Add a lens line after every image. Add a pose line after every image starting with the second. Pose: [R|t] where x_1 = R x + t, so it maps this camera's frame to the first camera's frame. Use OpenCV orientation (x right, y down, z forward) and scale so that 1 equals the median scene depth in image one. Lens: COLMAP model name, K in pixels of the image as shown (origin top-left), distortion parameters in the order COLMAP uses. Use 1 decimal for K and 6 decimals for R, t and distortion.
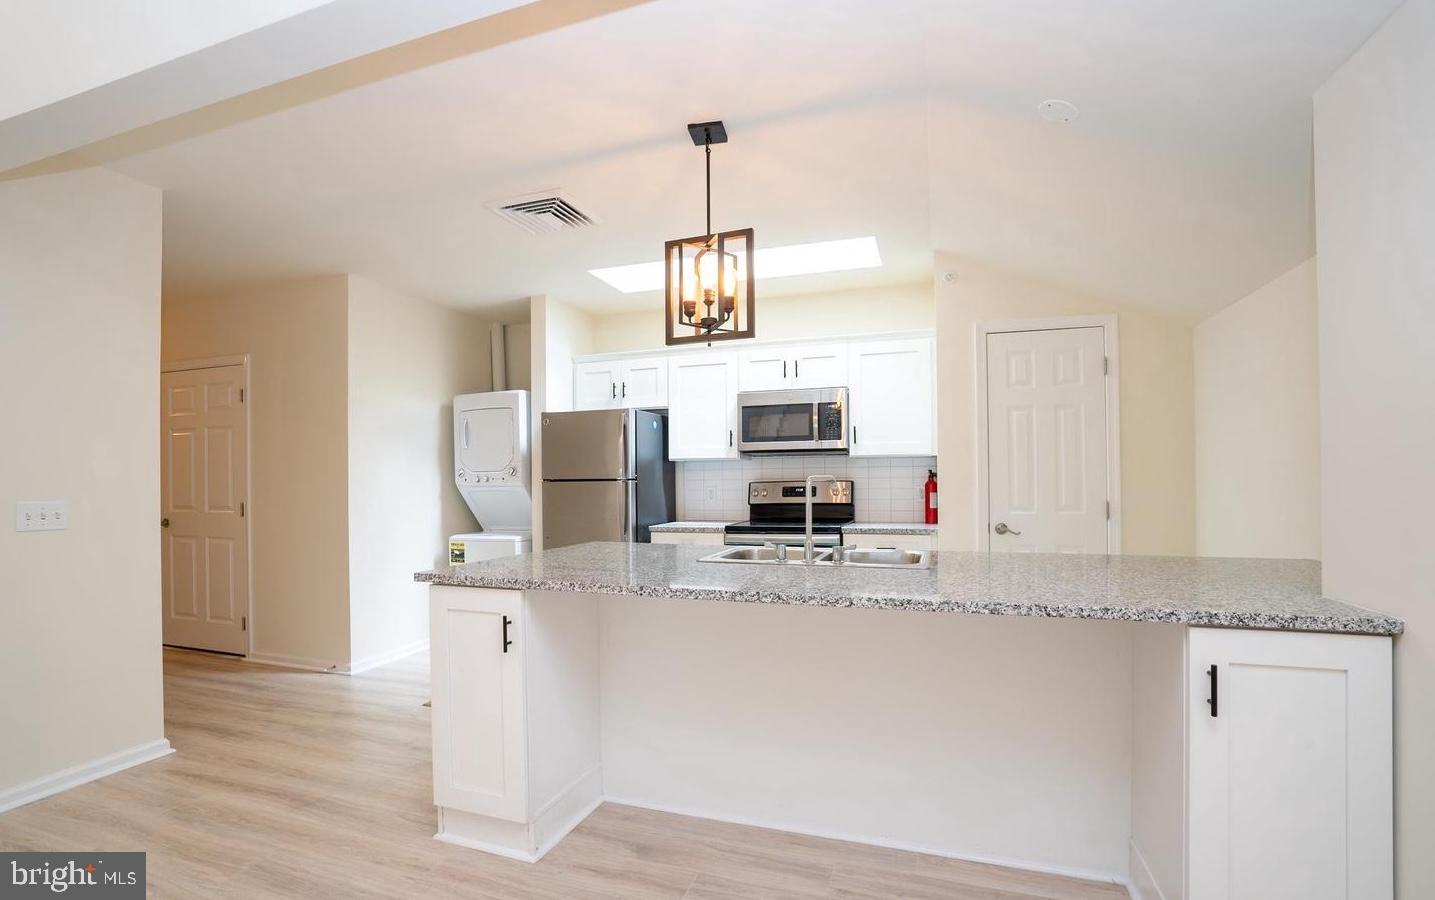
lens RADIAL K [[663.7, 0, 709.0], [0, 663.7, 475.1], [0, 0, 1]] dist [-0.074443, 0.039608]
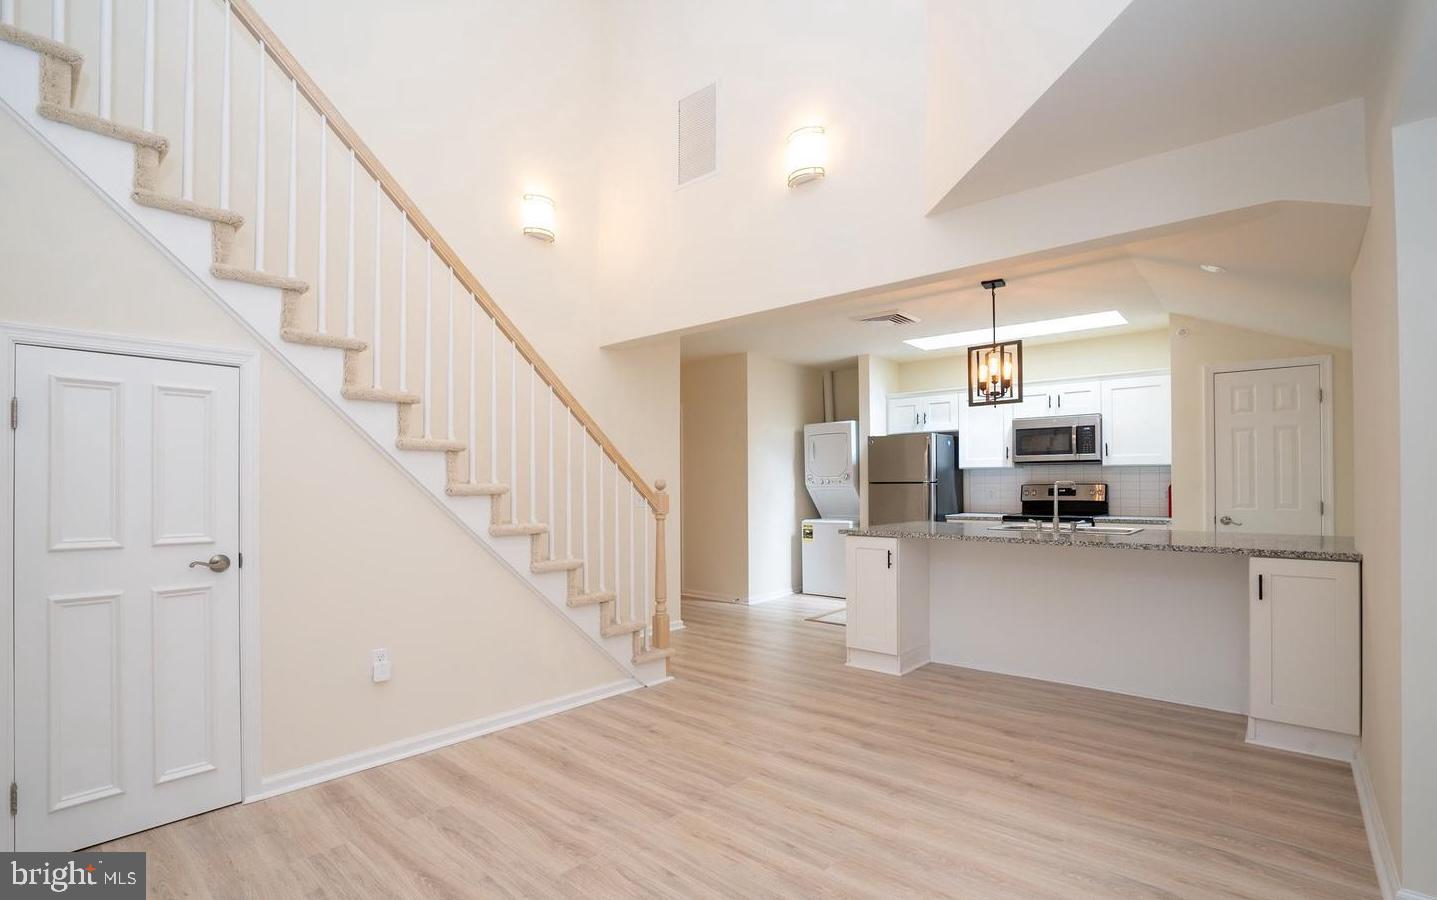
lens RADIAL K [[661.9, 0, 727.9], [0, 661.9, 478.4], [0, 0, 1]] dist [-0.028674, 0.000821]
pose [[0.934111, 0.001611, -0.356978, -0.021449], [-0.000922, 0.999997, 0.002101, -0.004868], [0.356980, -0.001633, 0.934110, -0.505631]]
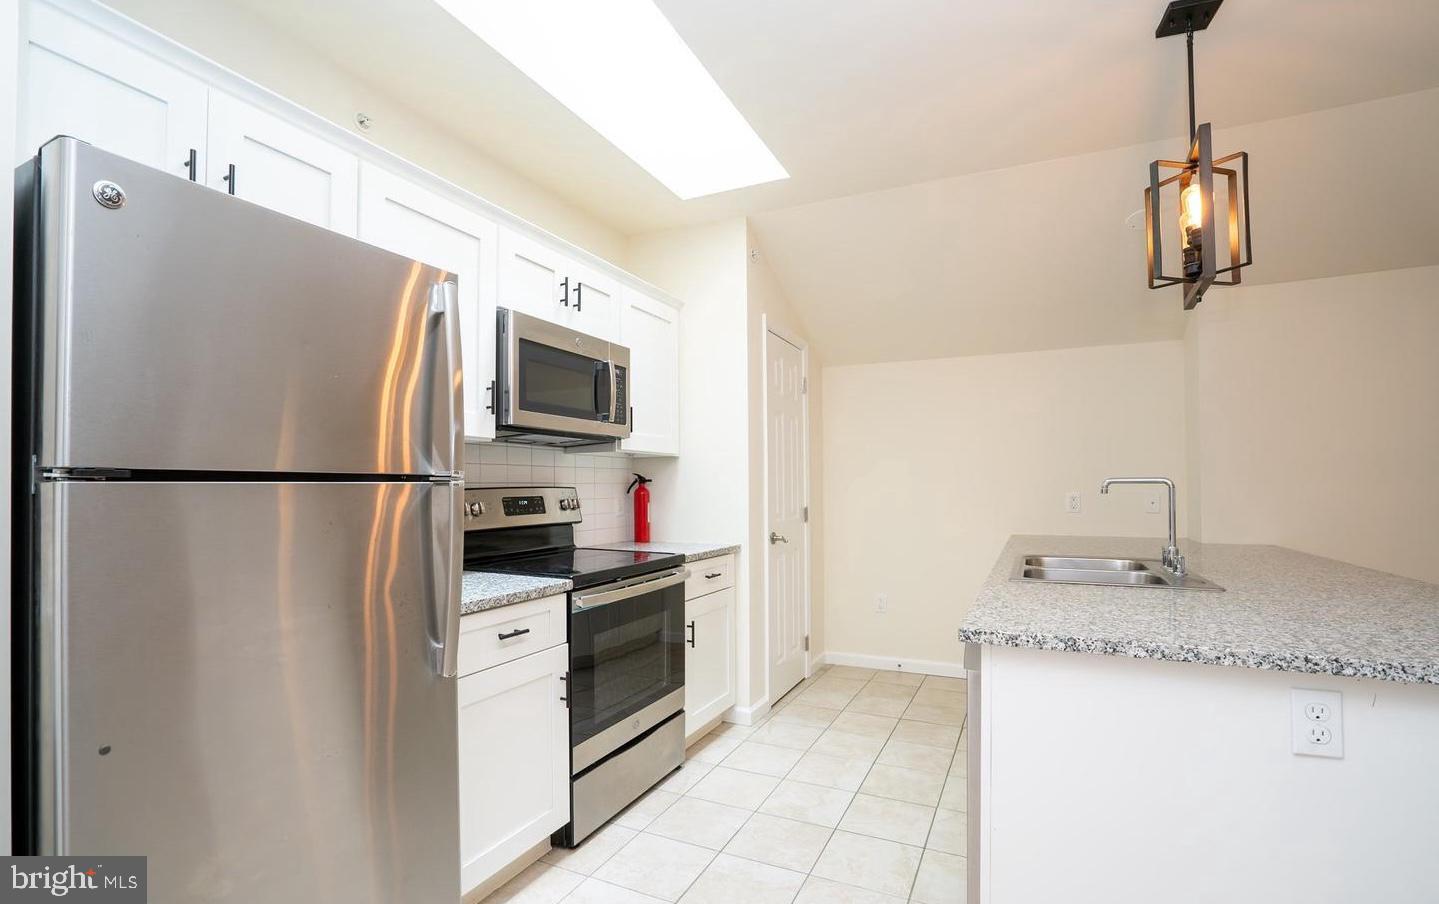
lens RADIAL K [[665.5, 0, 711.0], [0, 665.5, 477.2], [0, 0, 1]] dist [-0.074443, 0.039608]
pose [[0.112468, 0.023938, 0.993367, -0.446982], [-0.003092, 0.999713, -0.023741, 0.014506], [-0.993651, -0.000401, 0.112510, 0.830673]]
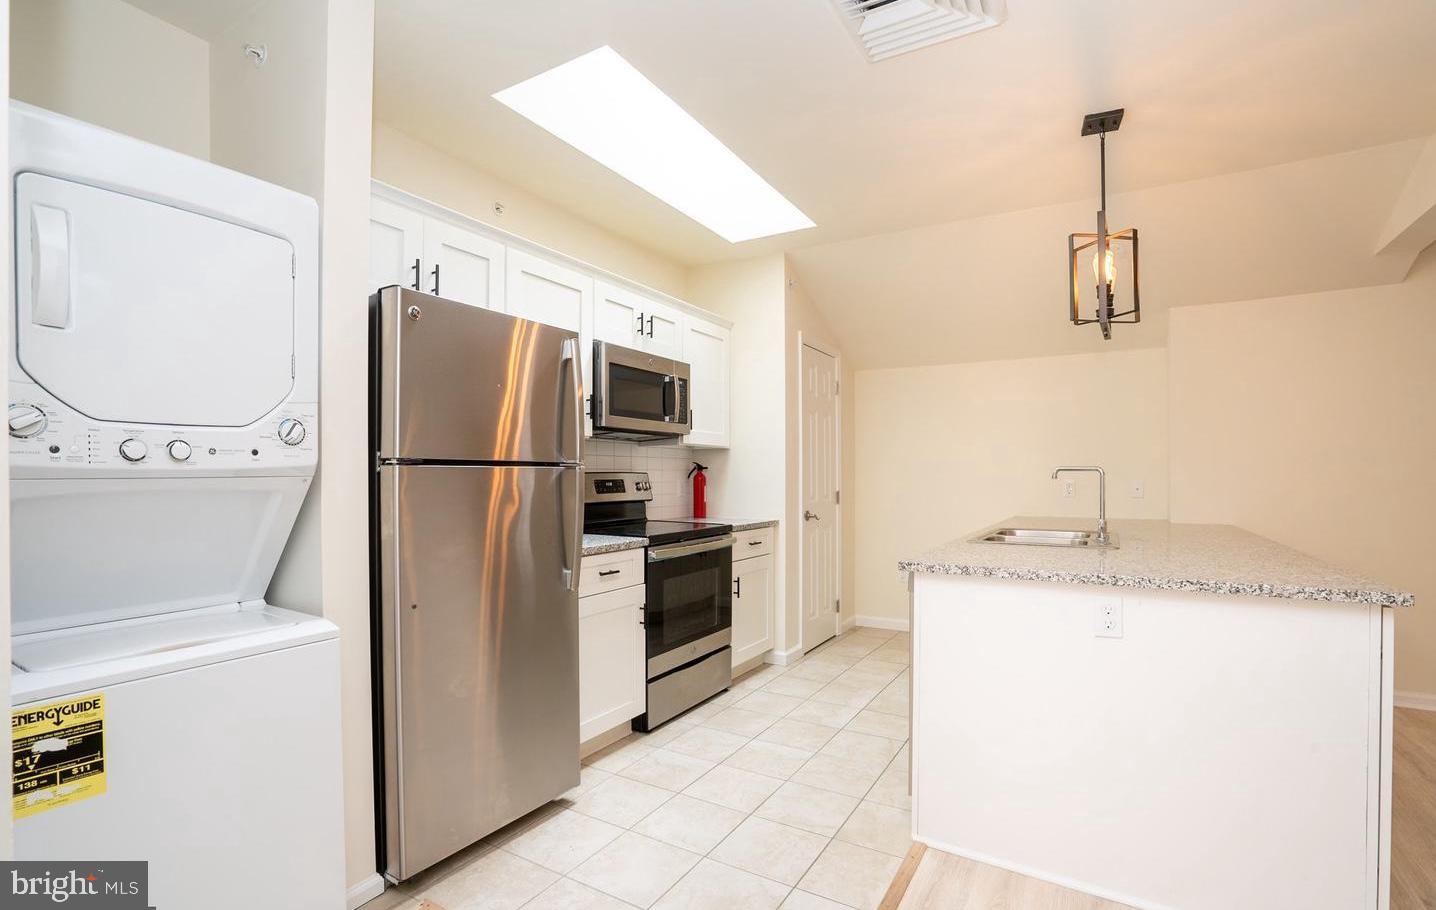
lens RADIAL K [[664.1, 0, 709.5], [0, 664.1, 480.2], [0, 0, 1]] dist [-0.074443, 0.039608]
pose [[0.203346, 0.004073, 0.979099, -0.623266], [-0.008400, 0.999962, -0.002415, 0.020216], [-0.979071, -0.007733, 0.203372, 0.788480]]
